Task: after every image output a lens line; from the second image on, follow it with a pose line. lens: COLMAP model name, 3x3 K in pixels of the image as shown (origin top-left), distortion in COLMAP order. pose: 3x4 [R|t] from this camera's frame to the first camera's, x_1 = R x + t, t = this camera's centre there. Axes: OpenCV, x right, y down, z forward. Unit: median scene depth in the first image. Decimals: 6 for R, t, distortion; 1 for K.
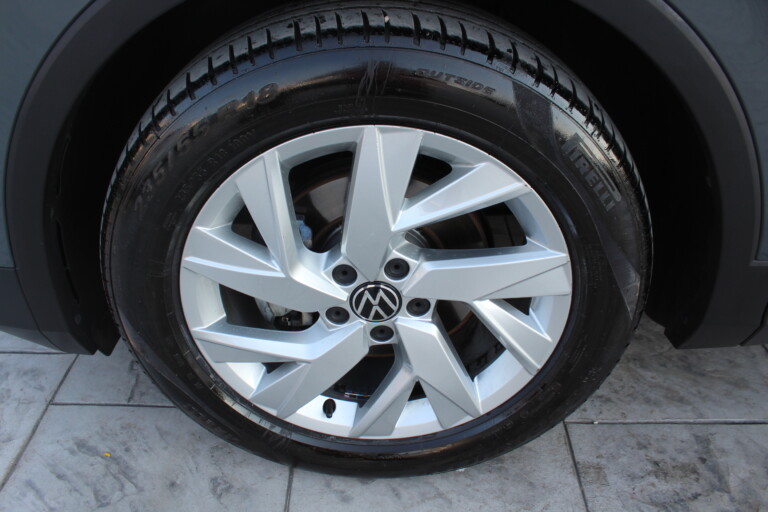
lens RADIAL K [[642.2, 0, 384.0], [0, 642.2, 256.0], [0, 0, 1]] dist [-0.193672, 0.182780]
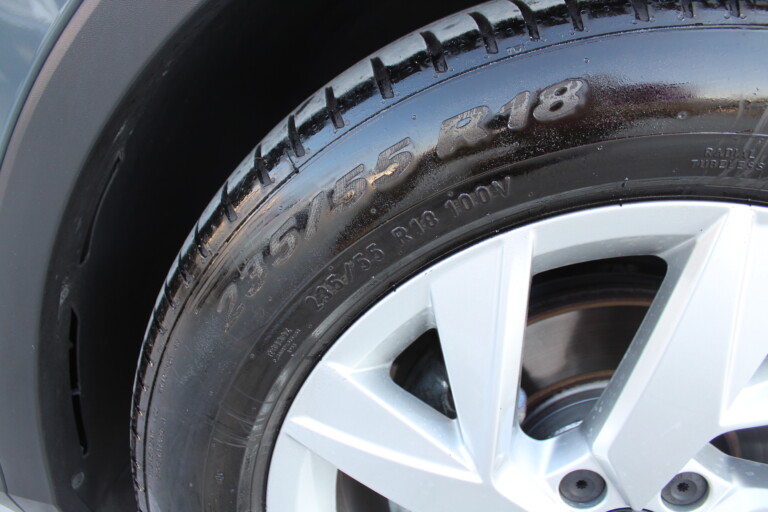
lens RADIAL K [[642.2, 0, 384.0], [0, 642.2, 256.0], [0, 0, 1]] dist [-0.193672, 0.182780]
pose [[0.987867, 0.125729, -0.091160, -0.232227], [-0.142388, 0.967606, -0.208480, -0.030807], [0.061996, 0.218930, 0.973769, 0.518242]]
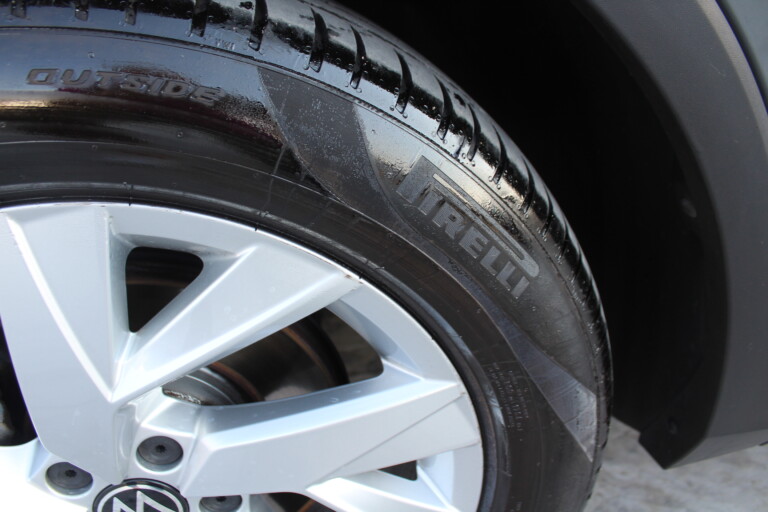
lens RADIAL K [[642.2, 0, 384.0], [0, 642.2, 256.0], [0, 0, 1]] dist [-0.193672, 0.182780]
pose [[0.980483, -0.158262, 0.116645, 0.198295], [0.166649, 0.983806, -0.065989, -0.090136], [-0.104312, 0.084140, 0.990979, 0.504082]]
